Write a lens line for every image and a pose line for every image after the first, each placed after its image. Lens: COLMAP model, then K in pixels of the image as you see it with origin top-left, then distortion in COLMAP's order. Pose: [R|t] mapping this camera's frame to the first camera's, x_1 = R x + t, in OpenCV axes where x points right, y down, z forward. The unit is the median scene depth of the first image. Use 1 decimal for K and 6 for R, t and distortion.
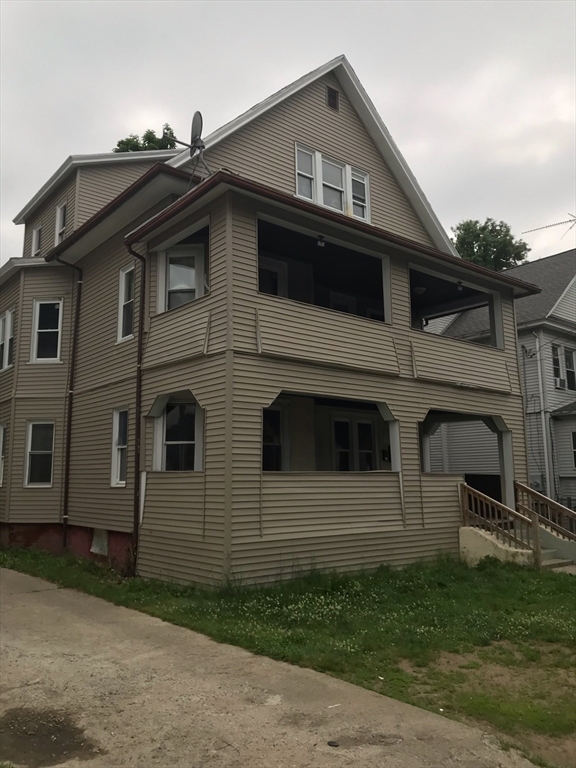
lens RADIAL K [[628.5, 0, 288.0], [0, 628.5, 384.0], [0, 0, 1]] dist [0.016024, -0.014132]
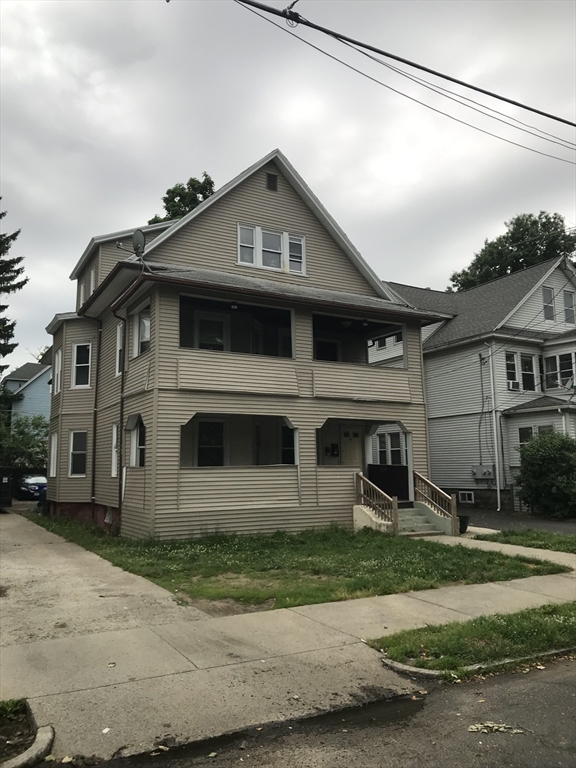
lens RADIAL K [[628.5, 0, 288.0], [0, 628.5, 384.0], [0, 0, 1]] dist [0.016024, -0.014132]
pose [[0.982598, -0.031176, -0.183110, 0.385872], [0.034699, 0.999269, 0.016067, -0.059767], [0.182475, -0.022141, 0.982961, -0.345450]]
